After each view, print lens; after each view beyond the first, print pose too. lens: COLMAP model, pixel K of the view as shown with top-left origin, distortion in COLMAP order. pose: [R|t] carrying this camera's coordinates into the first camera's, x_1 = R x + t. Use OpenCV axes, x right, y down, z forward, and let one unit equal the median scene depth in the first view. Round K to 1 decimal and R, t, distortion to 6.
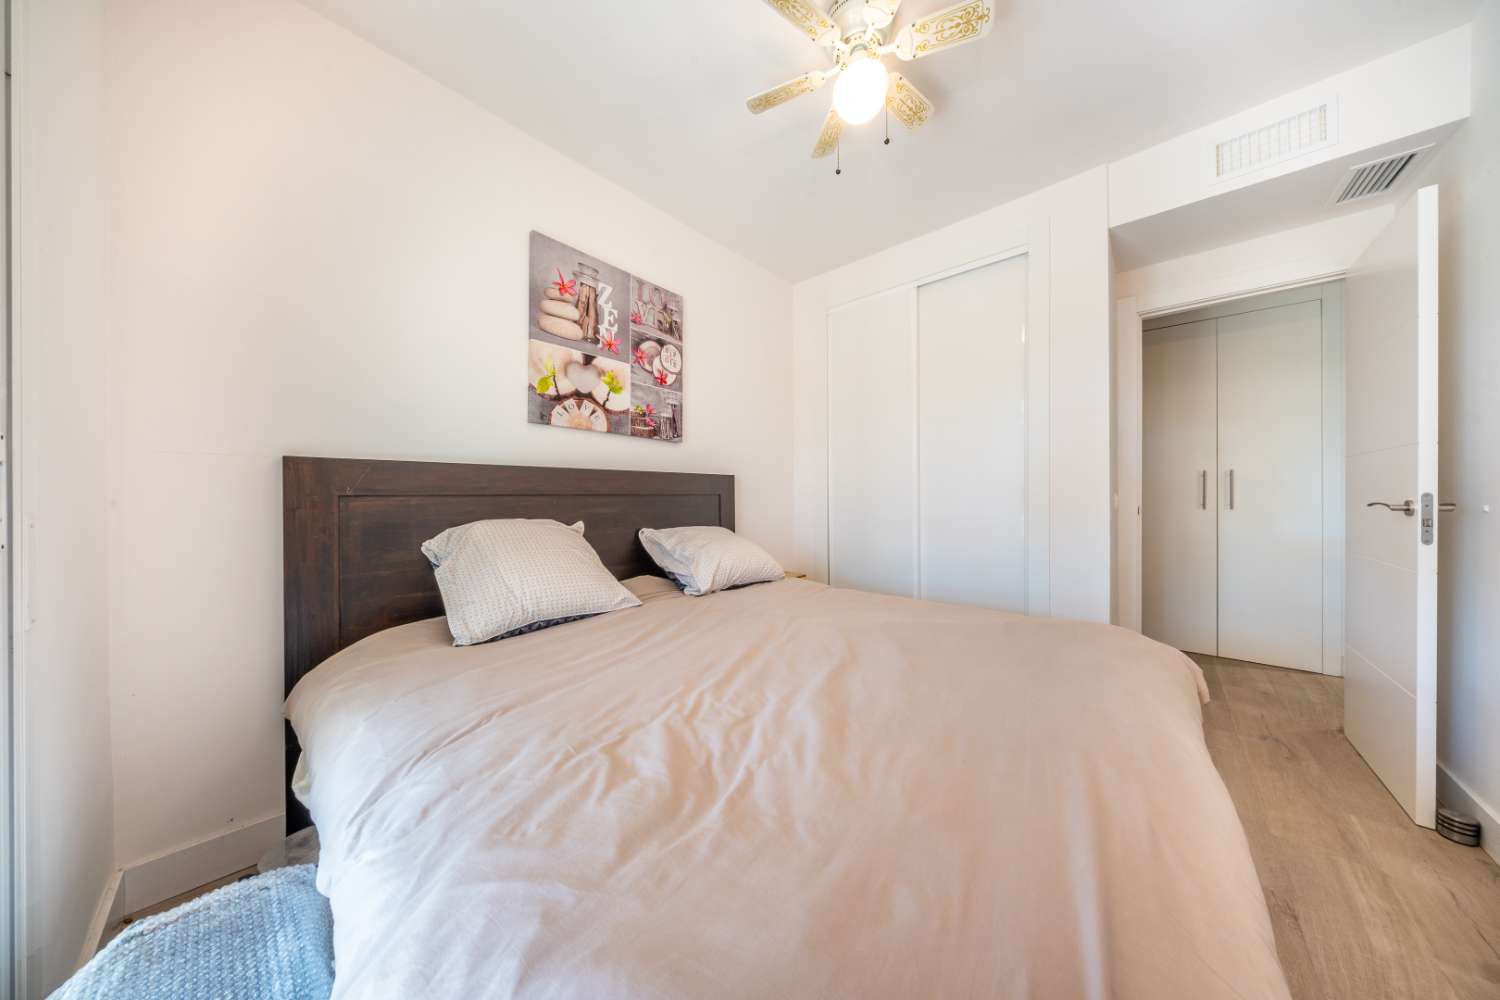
lens RADIAL K [[444.0, 0, 747.3], [0, 444.0, 494.2], [0, 0, 1]] dist [0.001926, -0.000037]
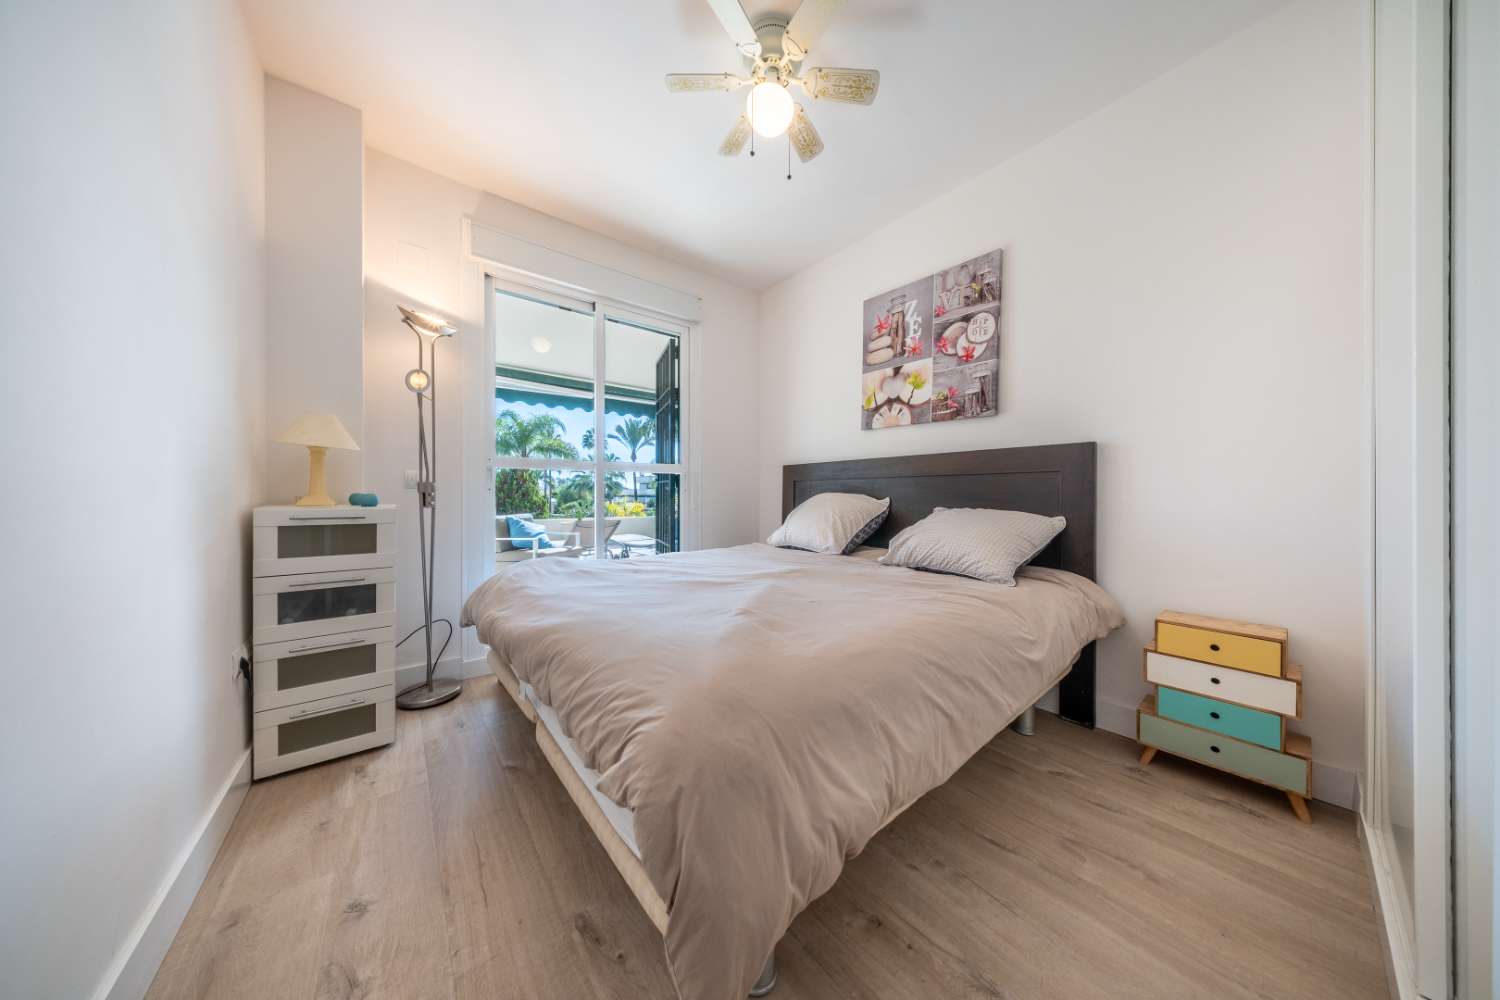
lens RADIAL K [[444.0, 0, 747.8], [0, 444.0, 496.1], [0, 0, 1]] dist [0.001926, -0.000037]
pose [[-0.159873, 0.007073, -0.987112, 0.928387], [0.002803, 0.999974, 0.006711, 0.044726], [0.987134, -0.001694, -0.159888, 0.746284]]
